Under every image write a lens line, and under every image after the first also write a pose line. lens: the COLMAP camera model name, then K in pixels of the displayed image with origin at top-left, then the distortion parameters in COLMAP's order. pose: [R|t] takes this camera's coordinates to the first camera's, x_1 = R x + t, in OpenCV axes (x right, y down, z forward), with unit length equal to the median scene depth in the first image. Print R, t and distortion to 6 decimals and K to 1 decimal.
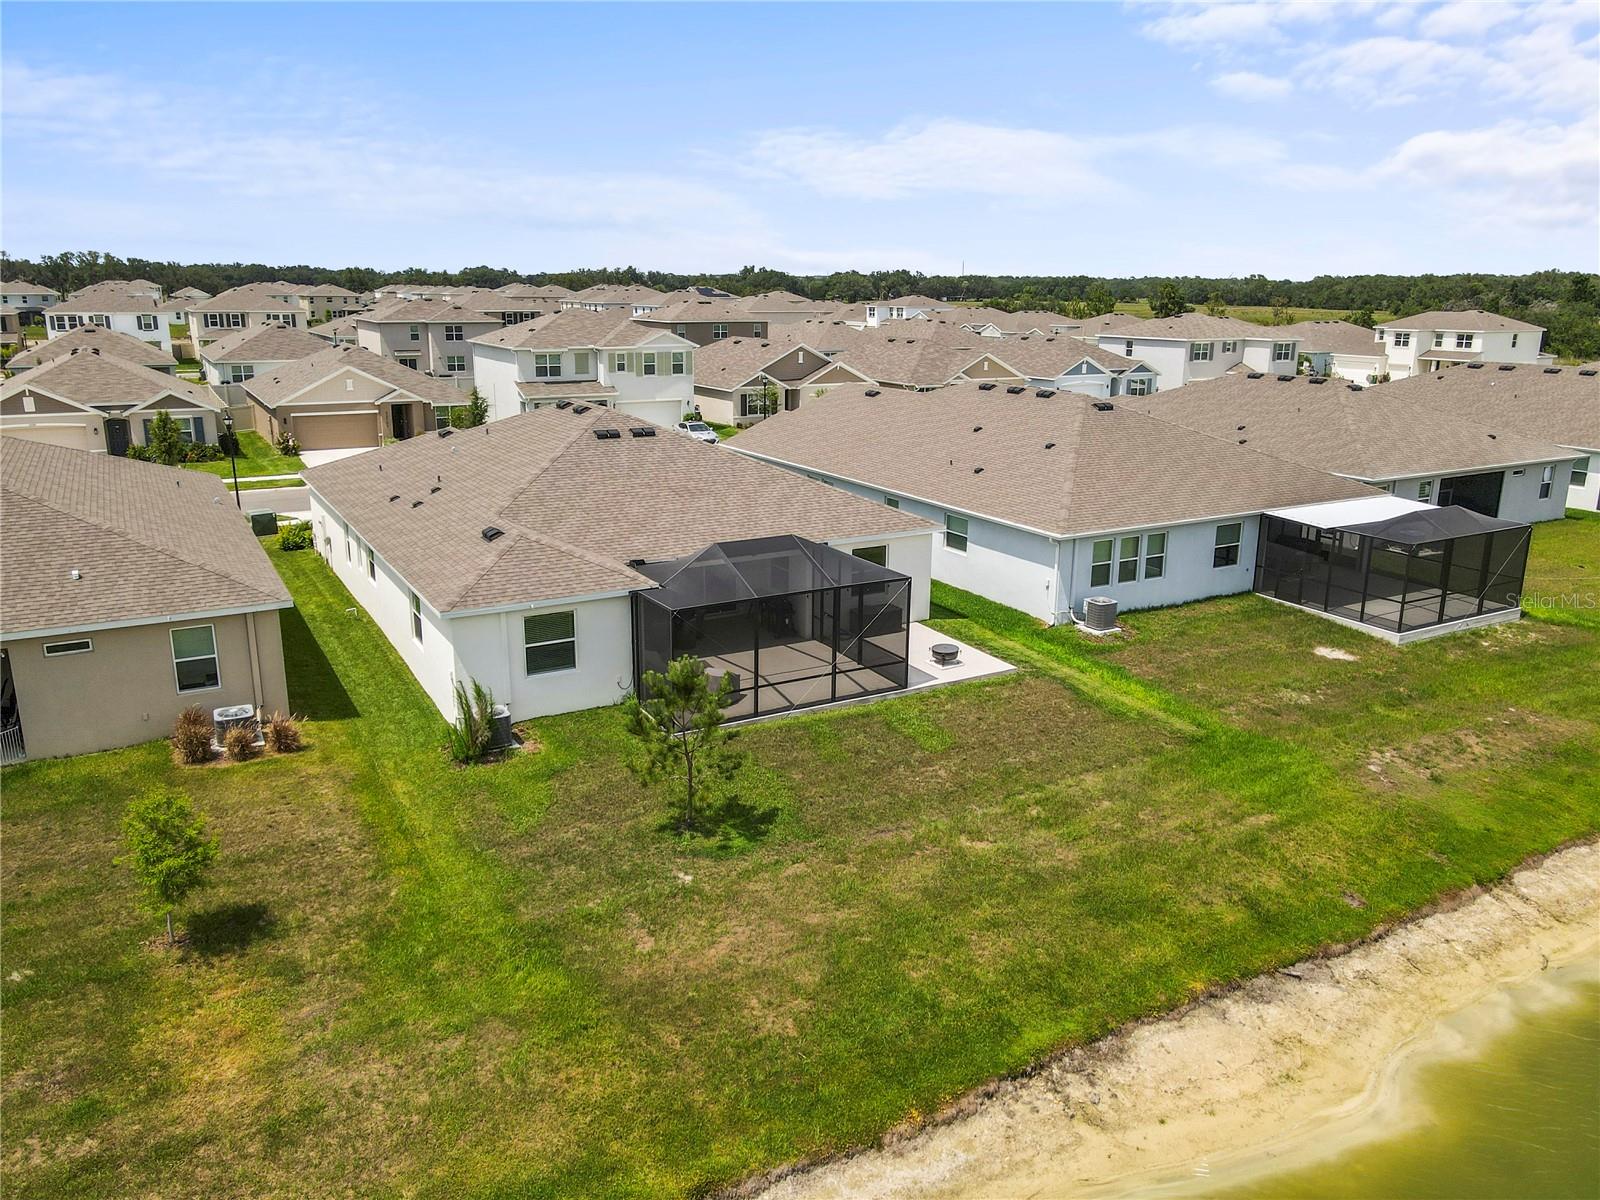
lens RADIAL K [[1175.0, 0, 800.3], [0, 1175.0, 590.7], [0, 0, 1]] dist [0.009163, 0.012480]
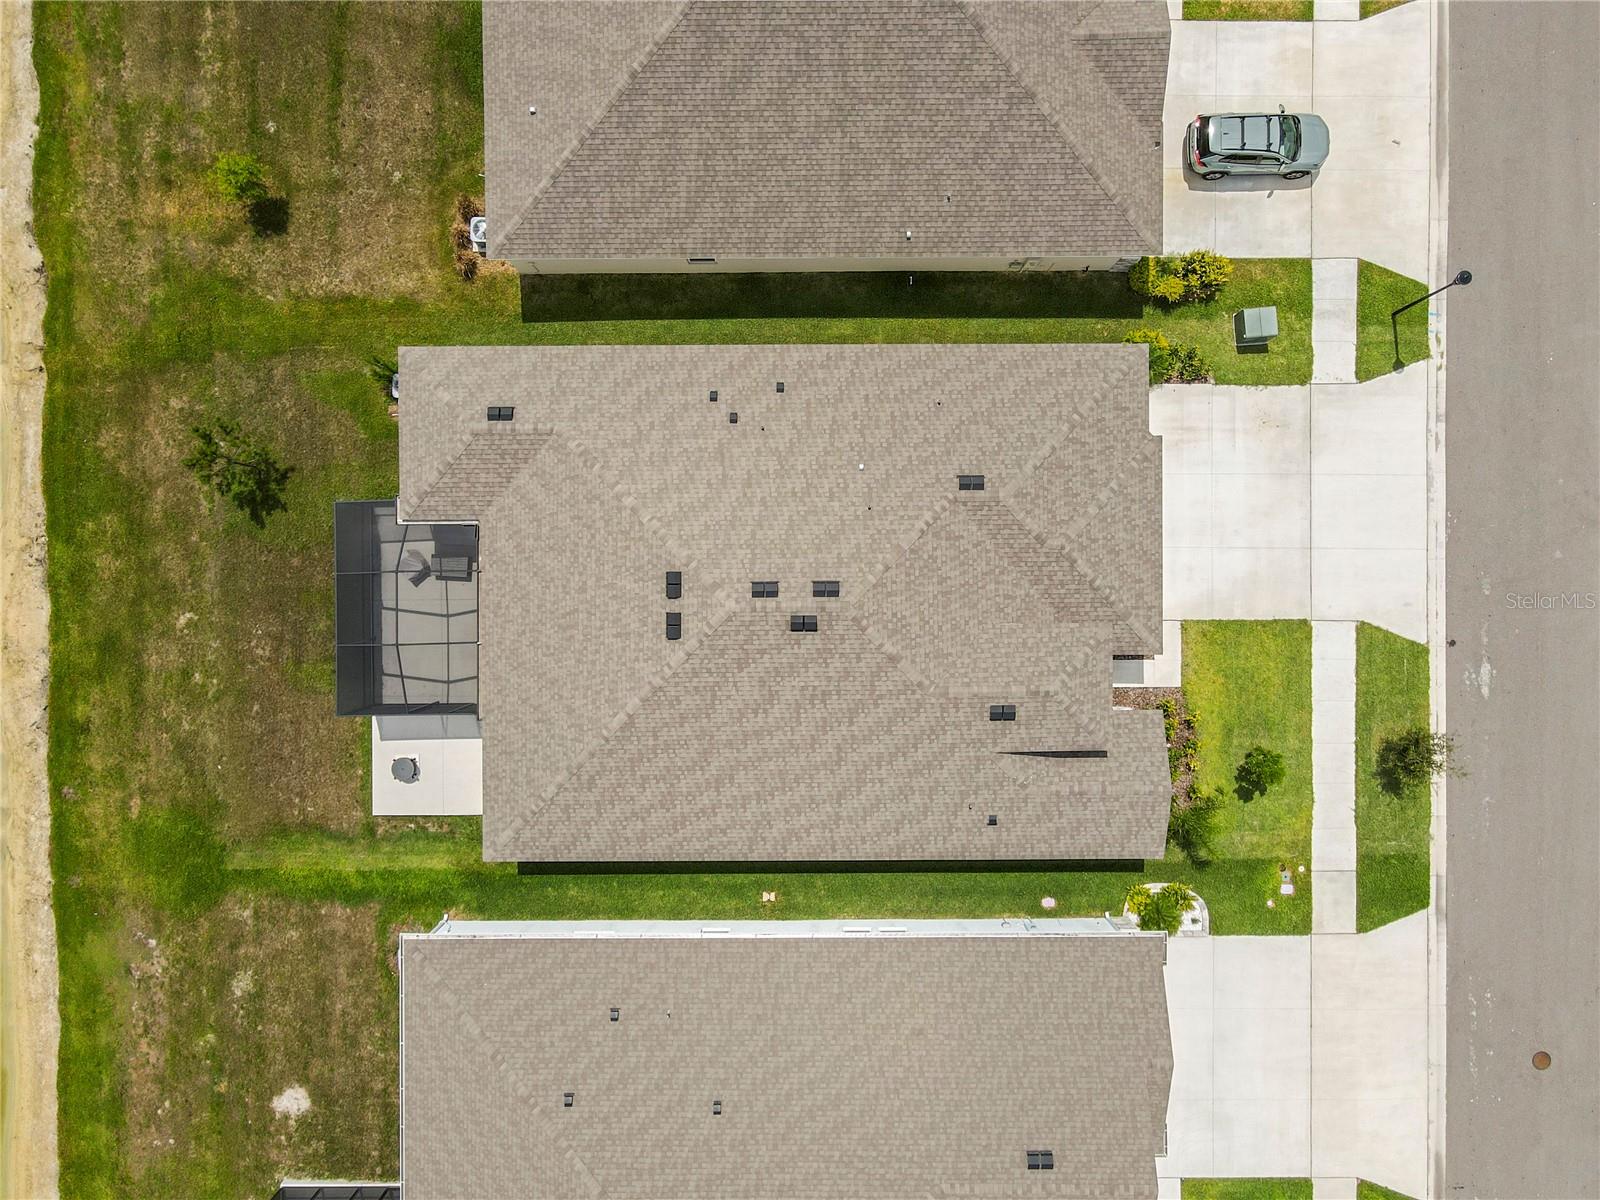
lens RADIAL K [[1175.0, 0, 805.7], [0, 1175.0, 593.3], [0, 0, 1]] dist [0.009163, 0.012480]
pose [[-0.492837, 0.870102, 0.005841, -0.276815], [-0.219467, -0.130800, 0.966812, -1.347431], [0.841989, 0.475199, 0.255422, 1.100752]]
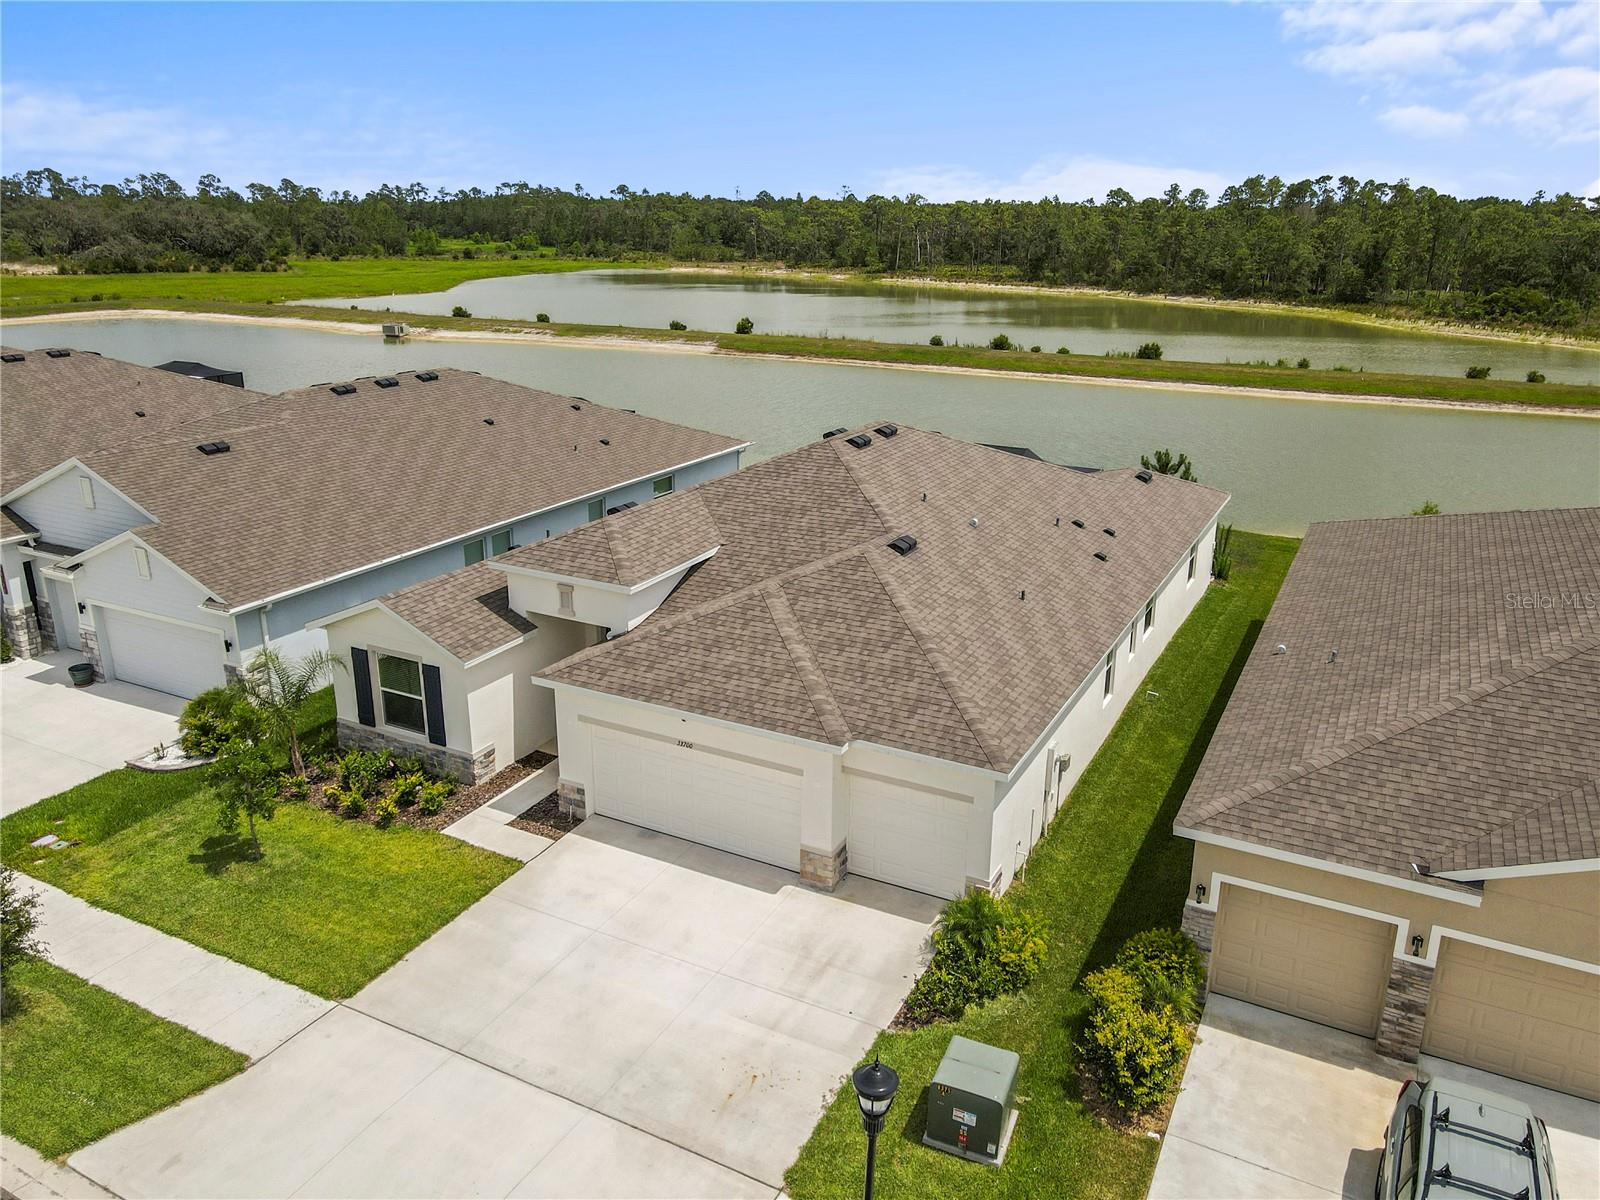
lens RADIAL K [[1175.0, 0, 808.3], [0, 1175.0, 592.3], [0, 0, 1]] dist [0.009163, 0.012480]
pose [[-0.540706, -0.272231, 0.795944, -1.134433], [0.199280, 0.877802, 0.435604, -0.573066], [-0.817266, 0.394150, -0.420383, 1.945984]]
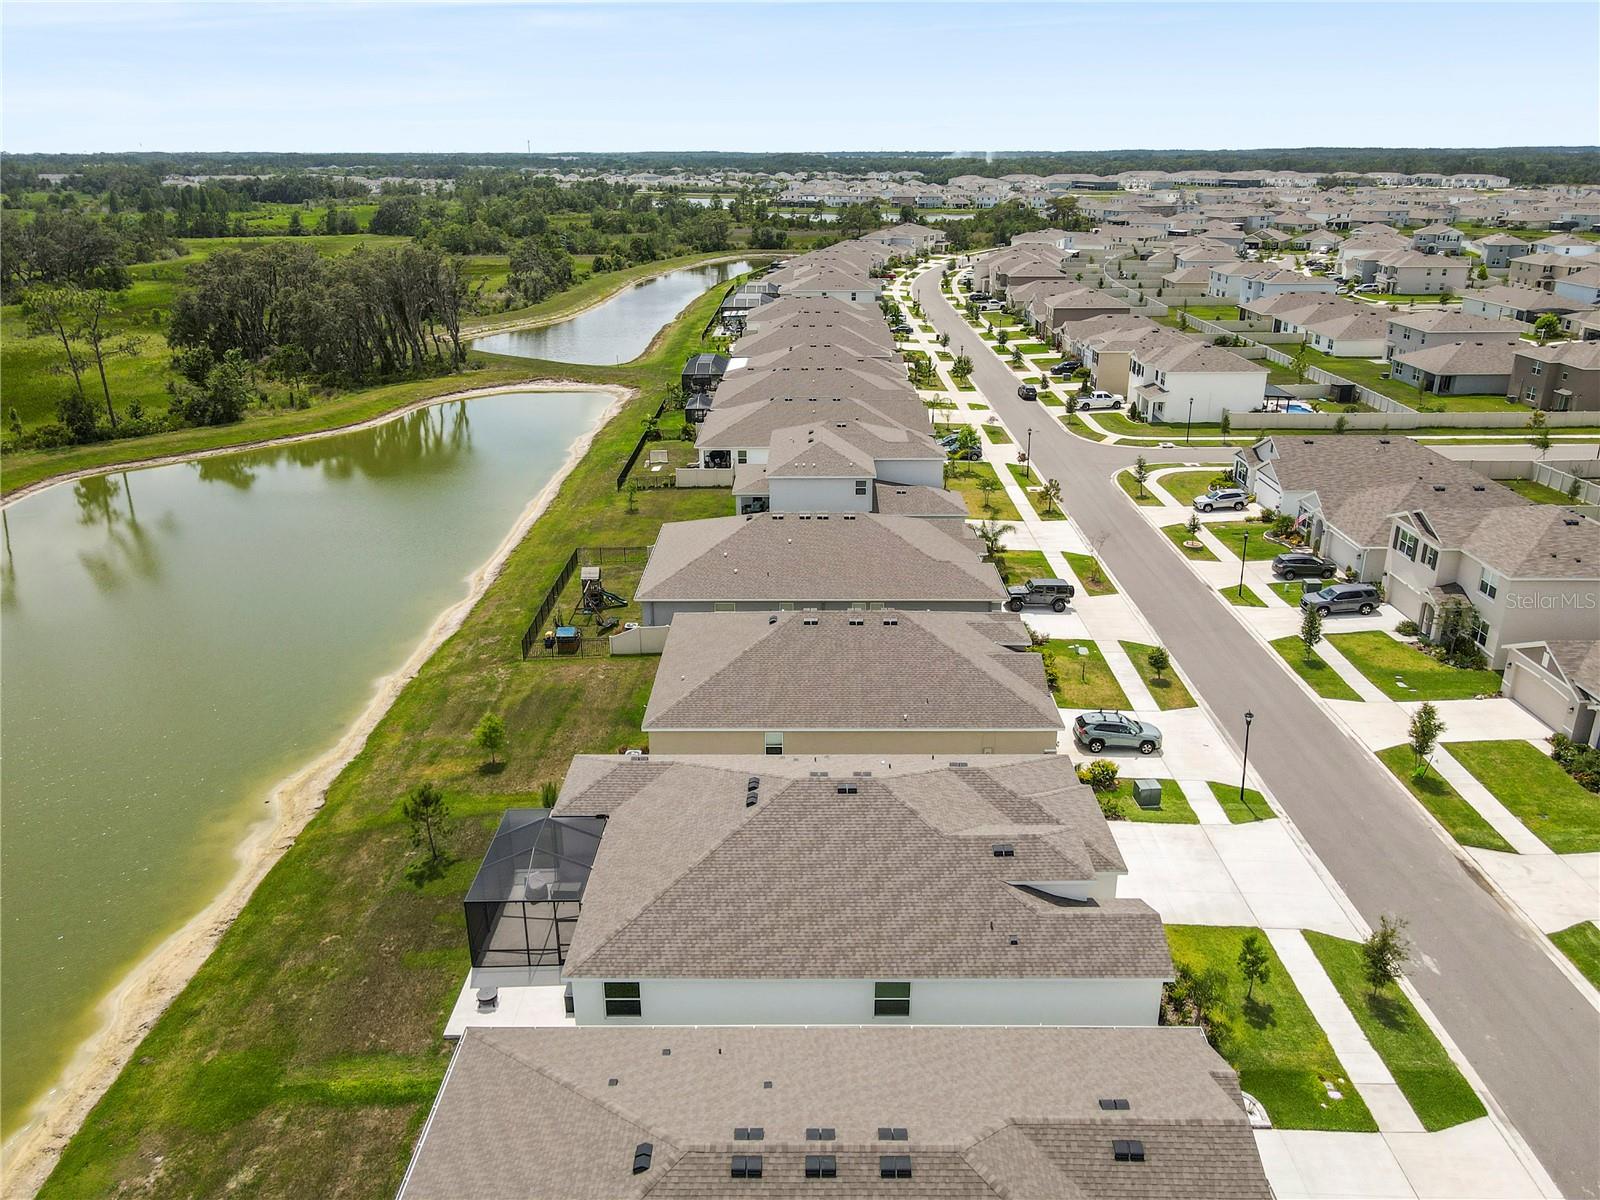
lens RADIAL K [[1175.0, 0, 810.0], [0, 1175.0, 592.8], [0, 0, 1]] dist [0.009163, 0.012480]
pose [[-0.498258, 0.299115, -0.813799, 1.021186], [-0.221334, 0.863628, 0.452945, -1.177455], [0.838302, 0.405805, -0.364105, 1.850029]]
